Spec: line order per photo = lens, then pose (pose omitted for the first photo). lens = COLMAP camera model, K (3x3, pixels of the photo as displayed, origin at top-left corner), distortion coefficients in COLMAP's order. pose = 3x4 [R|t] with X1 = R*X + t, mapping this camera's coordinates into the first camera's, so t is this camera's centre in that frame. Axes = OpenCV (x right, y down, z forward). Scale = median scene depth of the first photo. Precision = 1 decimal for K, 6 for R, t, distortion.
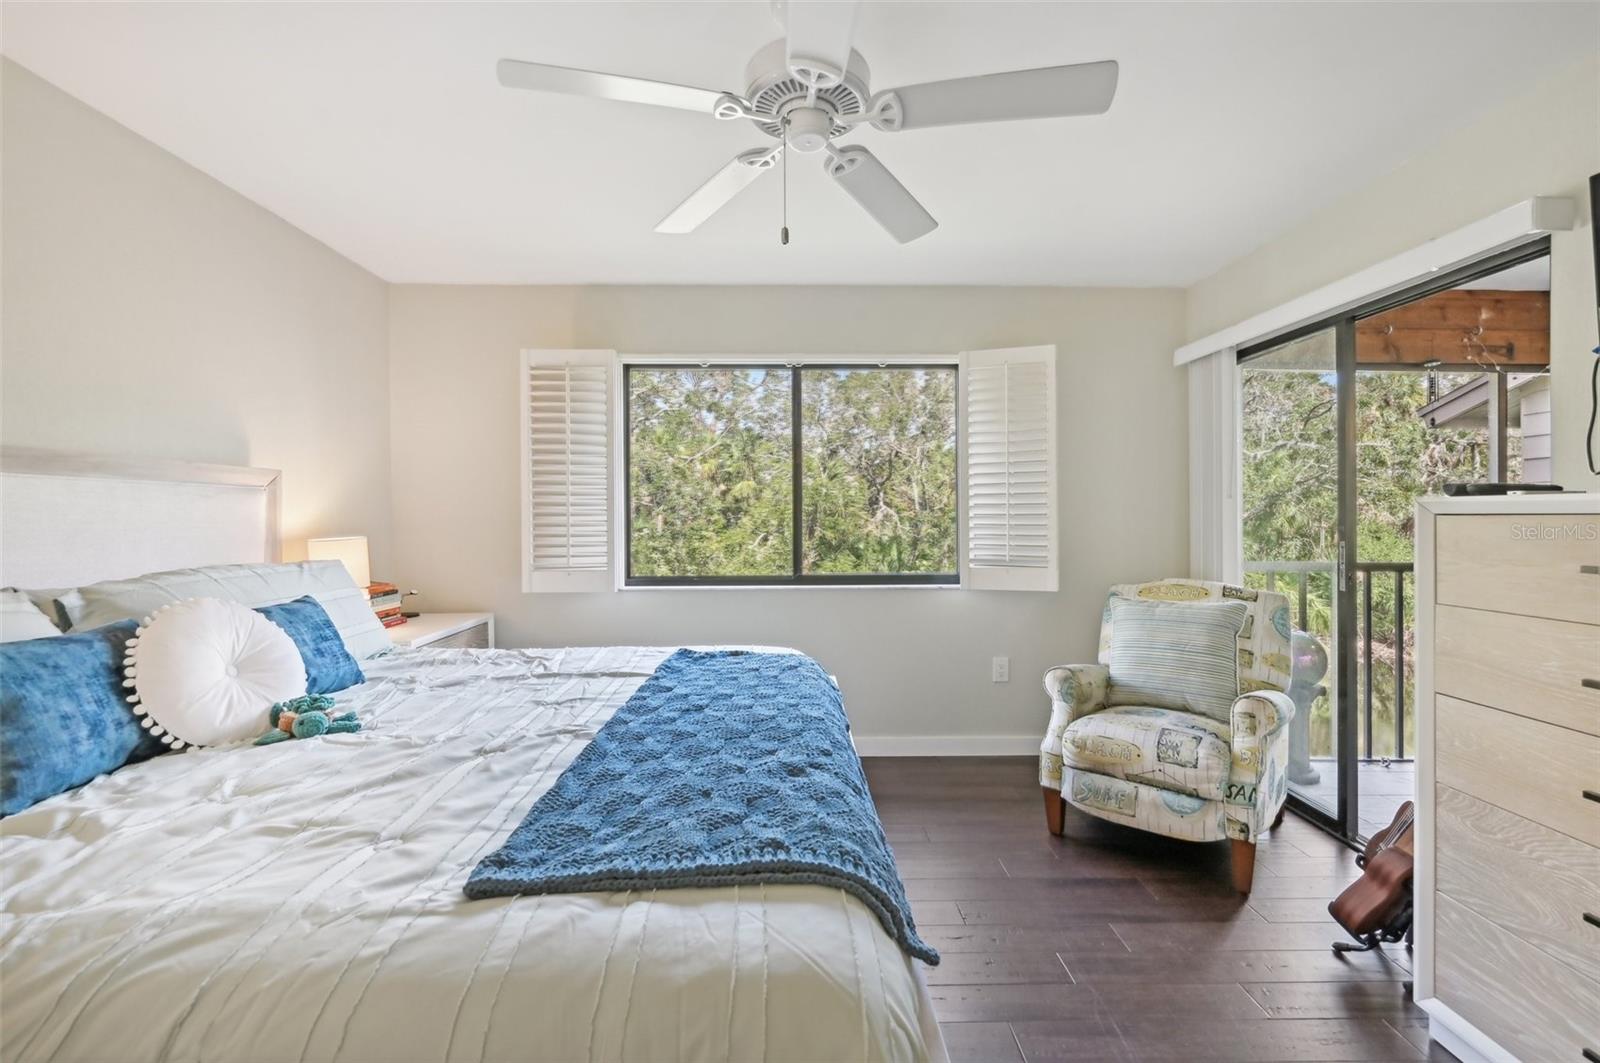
lens RADIAL K [[682.9, 0, 812.1], [0, 682.9, 523.8], [0, 0, 1]] dist [0.001039, 0.000746]
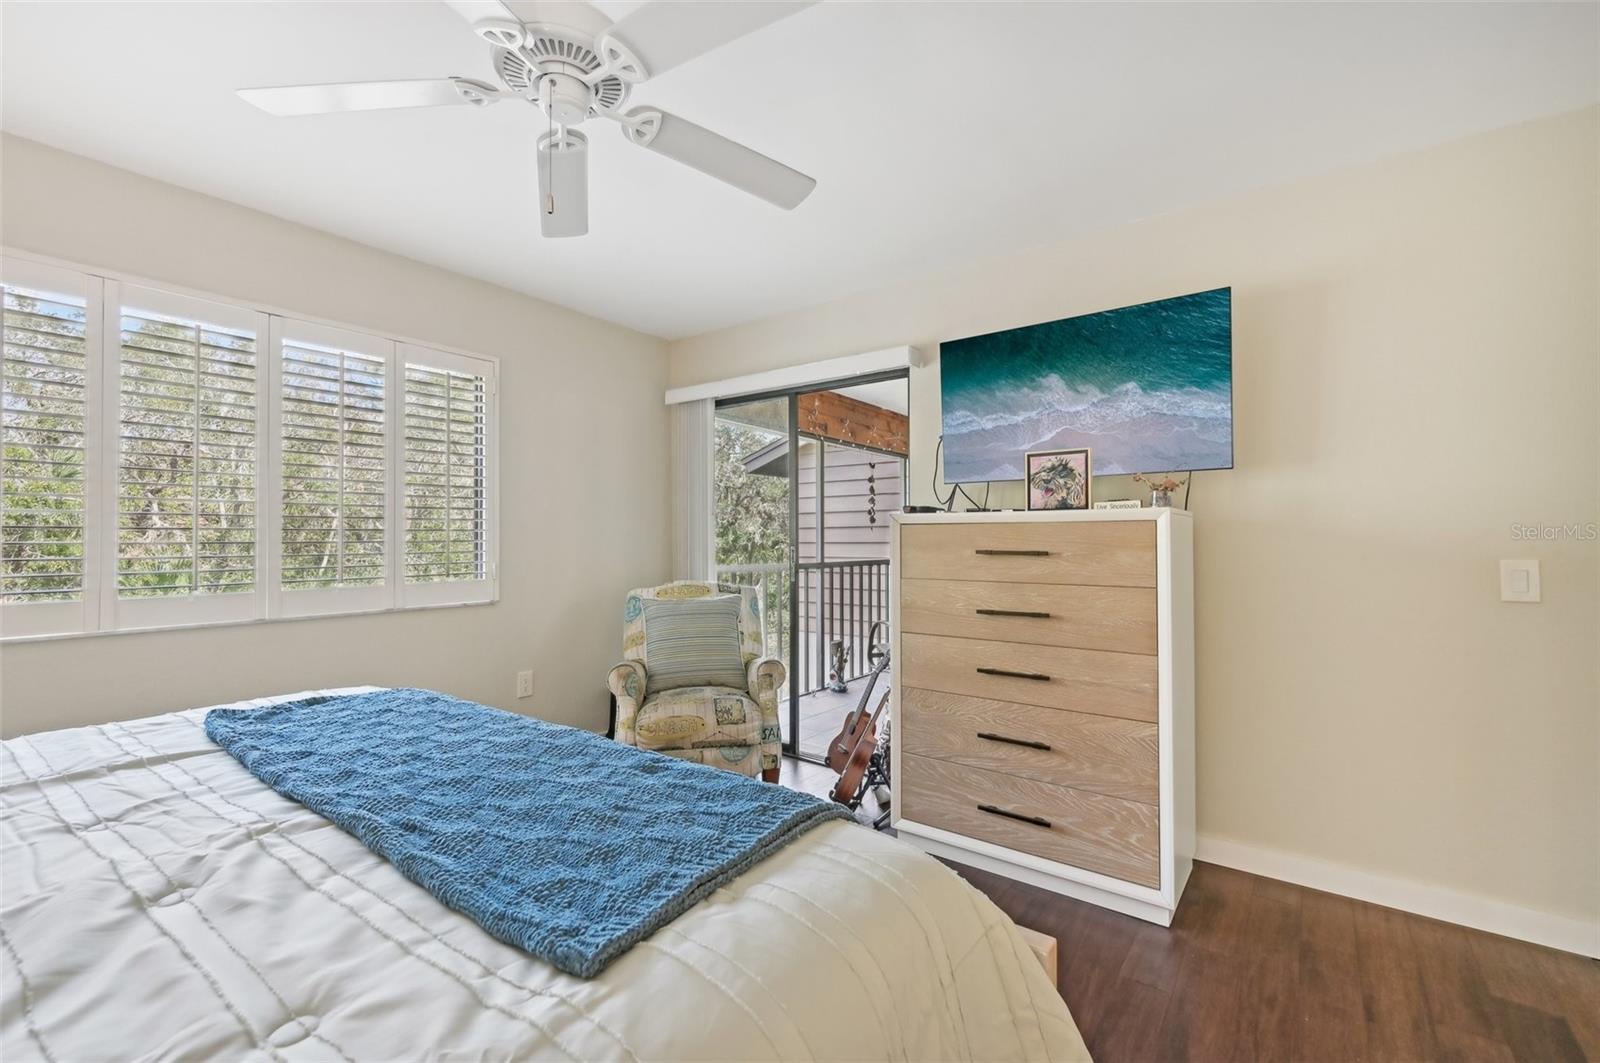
lens RADIAL K [[664.2, 0, 819.8], [0, 664.2, 531.8], [0, 0, 1]] dist [0.002331, -0.000693]
pose [[0.613454, 0.008597, 0.789684, -0.338184], [0.008001, 0.999822, -0.017100, 0.021743], [-0.789690, 0.016808, 0.613276, 0.118079]]
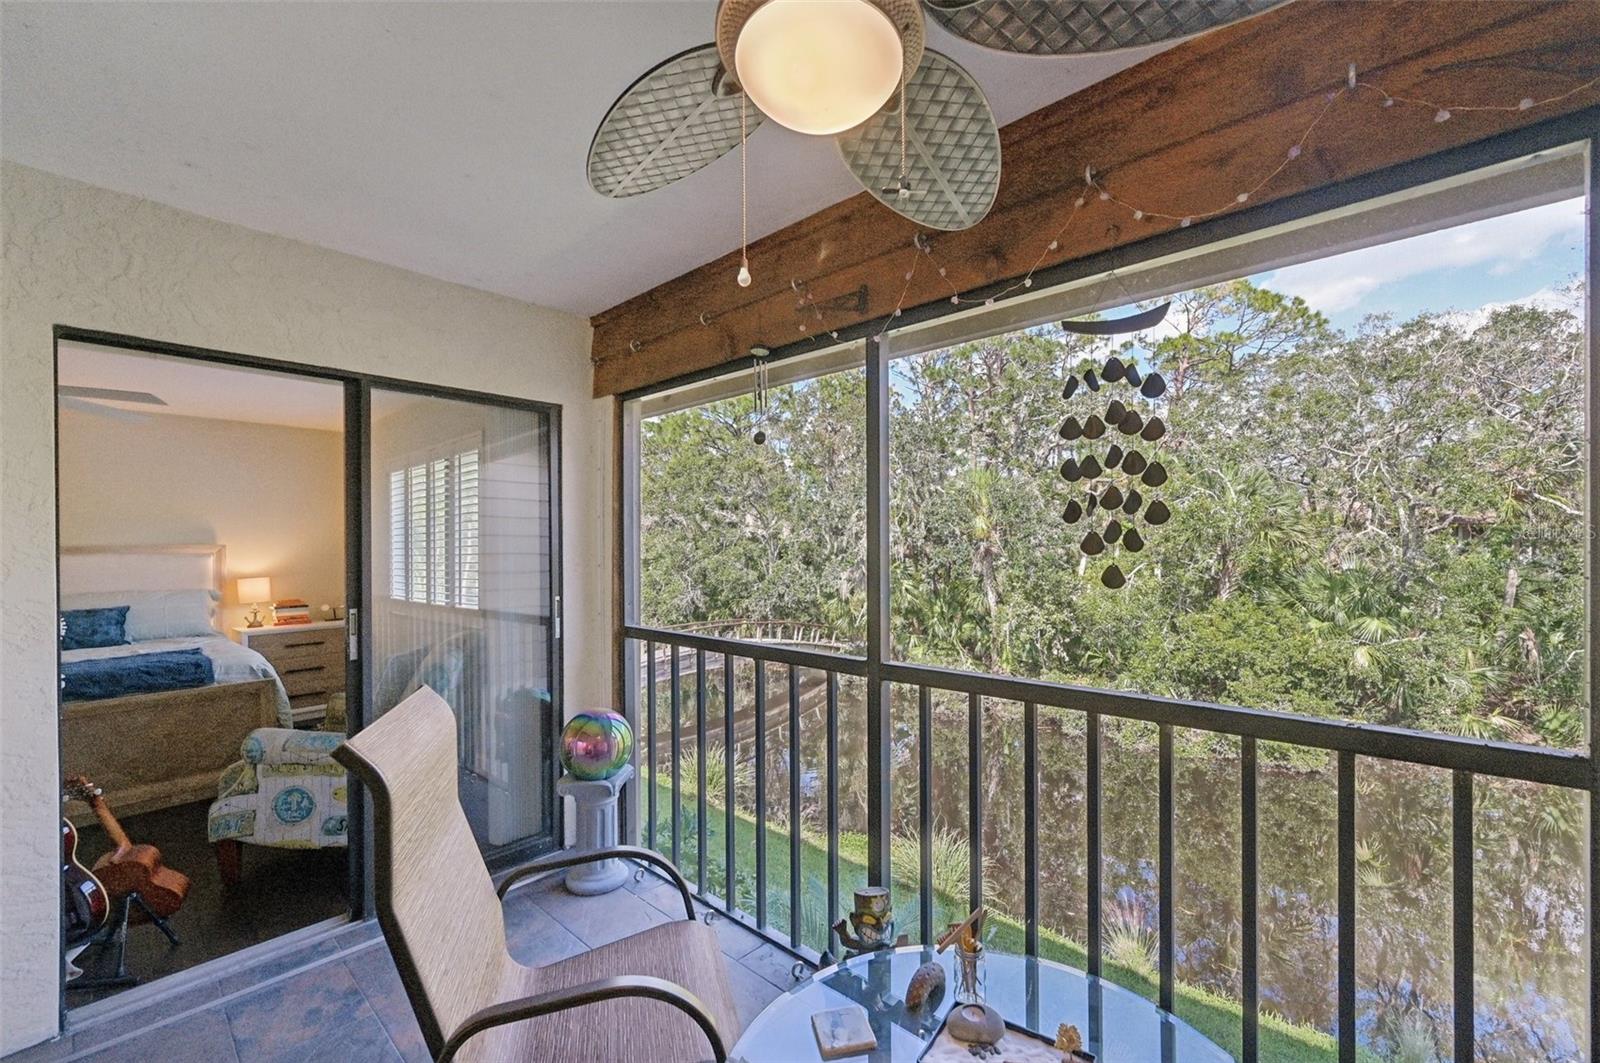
lens RADIAL K [[664.2, 0, 799.9], [0, 664.2, 554.8], [0, 0, 1]] dist [0.002331, -0.000693]
pose [[0.715718, 0.001926, -0.698386, 2.286270], [0.006143, 0.999940, 0.009053, -0.067981], [0.698362, -0.010770, 0.715664, 0.924058]]
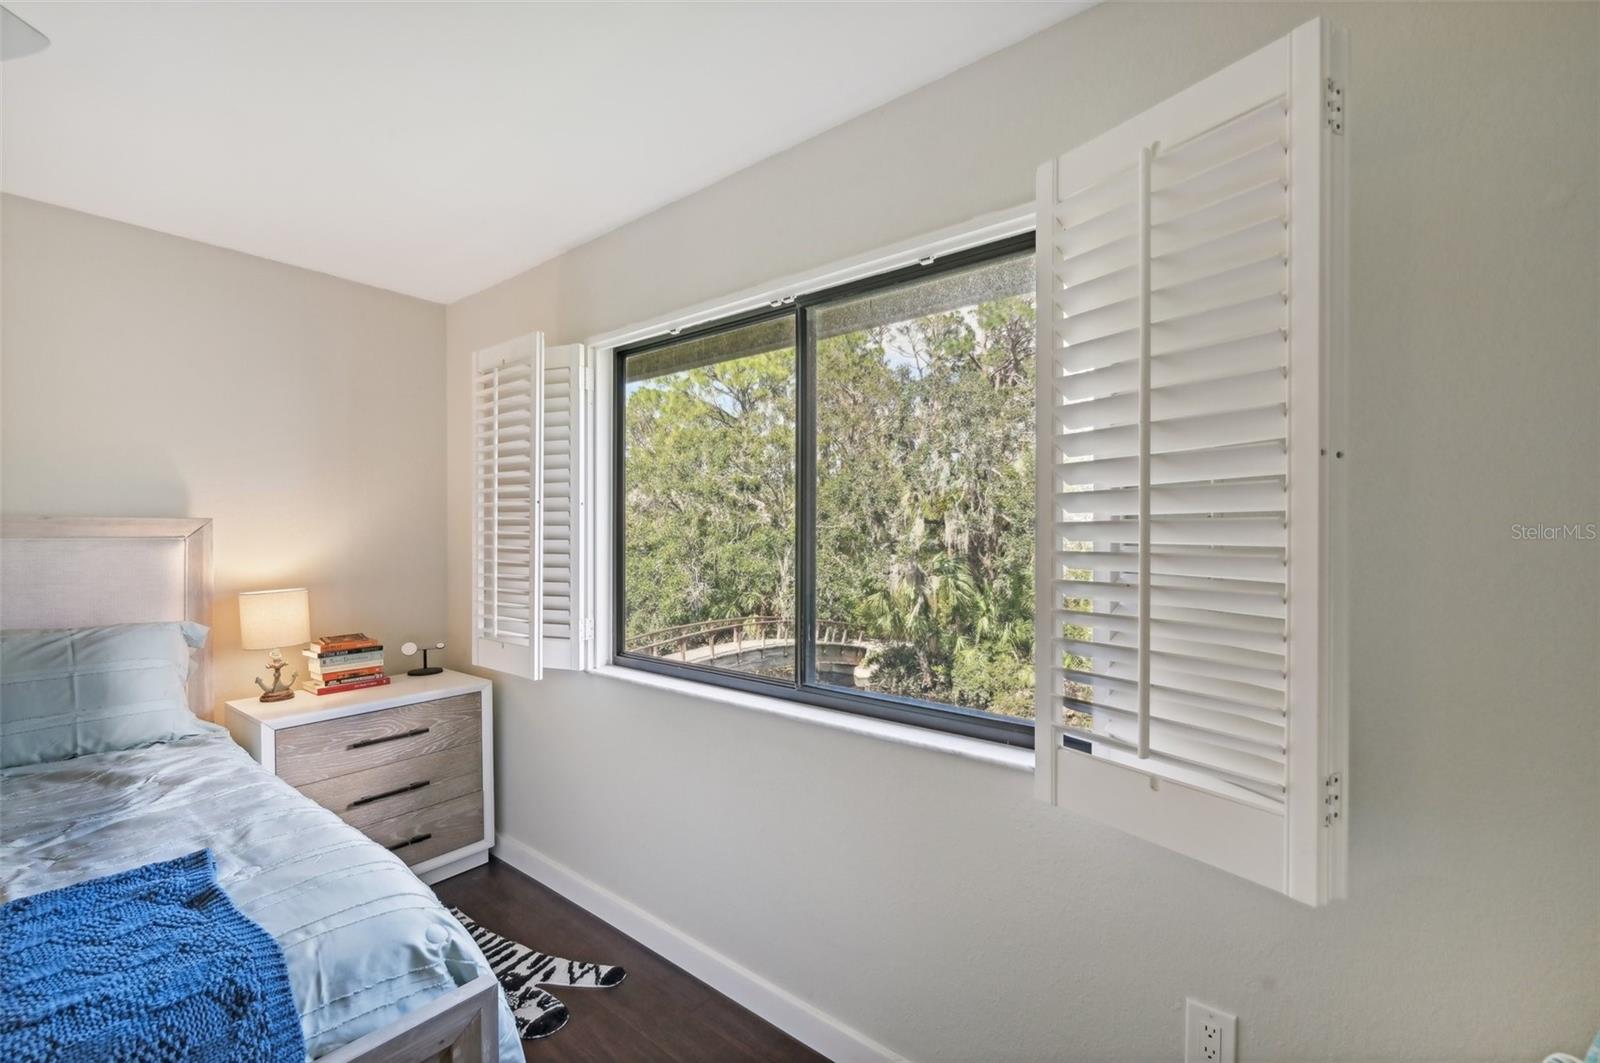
lens RADIAL K [[682.9, 0, 800.6], [0, 682.9, 531.7], [0, 0, 1]] dist [0.001039, 0.000746]
pose [[0.766916, 0.003443, -0.641738, 0.543382], [-0.009437, 0.999938, -0.005914, -0.074269], [0.641678, 0.010592, 0.766901, 0.957296]]
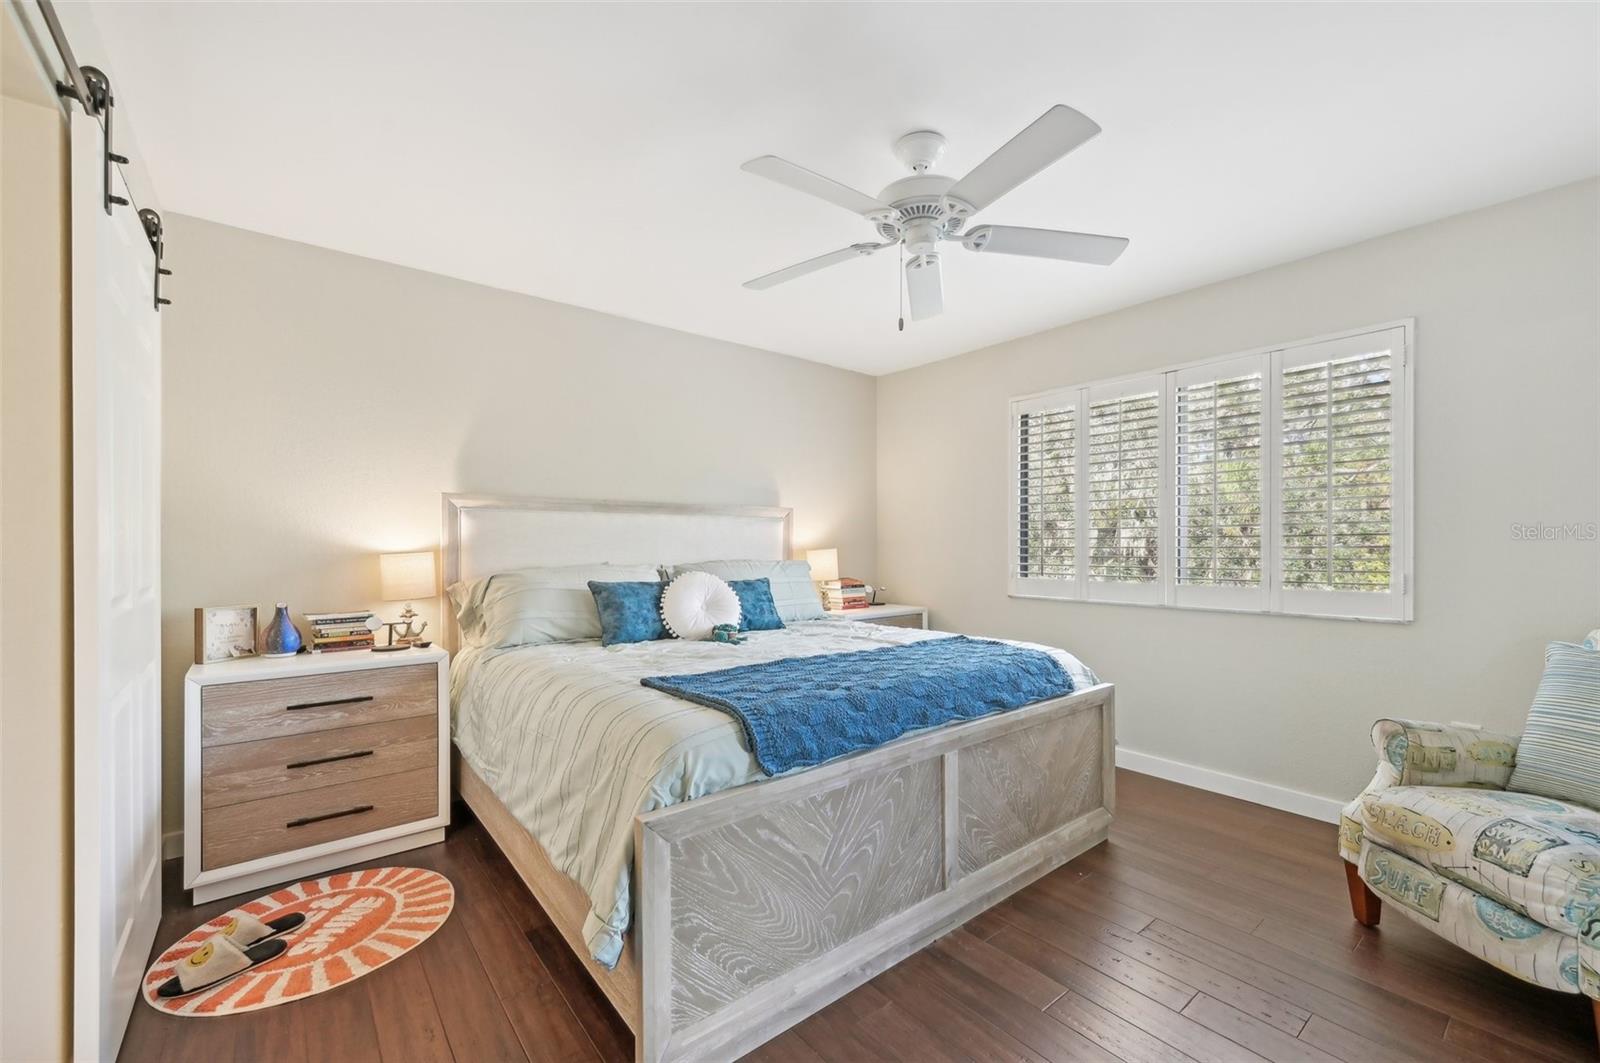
lens RADIAL K [[664.2, 0, 799.8], [0, 664.2, 560.4], [0, 0, 1]] dist [0.002331, -0.000693]
pose [[0.623775, 0.020119, -0.781345, 0.624131], [-0.010241, 0.999793, 0.017568, 0.025984], [0.781537, -0.002956, 0.623852, -0.011528]]
